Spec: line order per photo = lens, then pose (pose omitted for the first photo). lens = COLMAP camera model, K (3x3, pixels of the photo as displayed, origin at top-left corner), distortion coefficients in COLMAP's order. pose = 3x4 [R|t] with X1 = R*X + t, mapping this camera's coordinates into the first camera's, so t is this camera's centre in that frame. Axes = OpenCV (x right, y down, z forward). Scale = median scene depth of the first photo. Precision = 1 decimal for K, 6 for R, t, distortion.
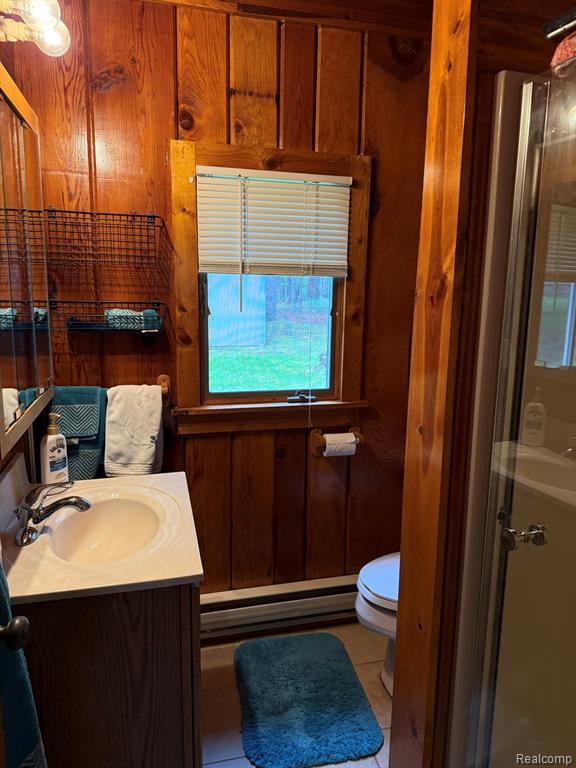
lens RADIAL K [[539.2, 0, 286.8], [0, 539.2, 382.5], [0, 0, 1]] dist [0.082321, -0.111608]
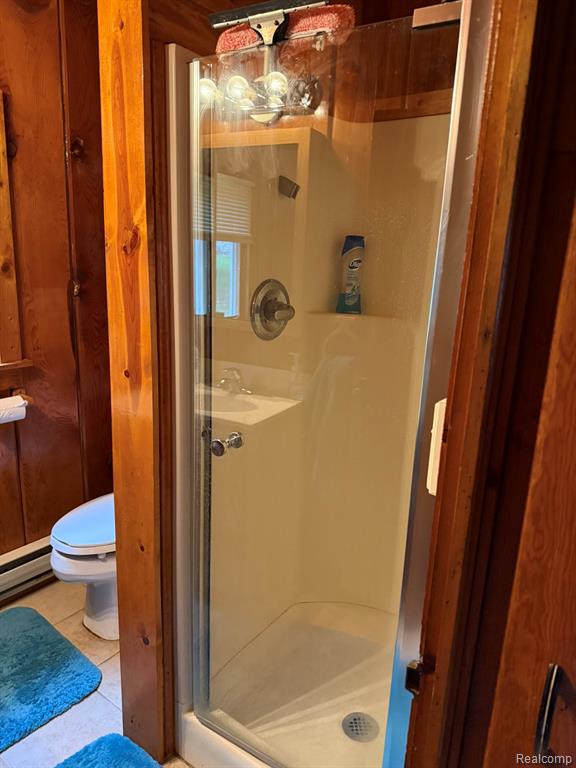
lens RADIAL K [[546.2, 0, 289.0], [0, 546.2, 391.5], [0, 0, 1]] dist [0.052443, -0.065028]
pose [[0.765968, -0.135662, 0.628402, -0.203884], [0.080901, 0.990051, 0.115126, 0.025502], [-0.637768, -0.037344, 0.769323, -0.050120]]
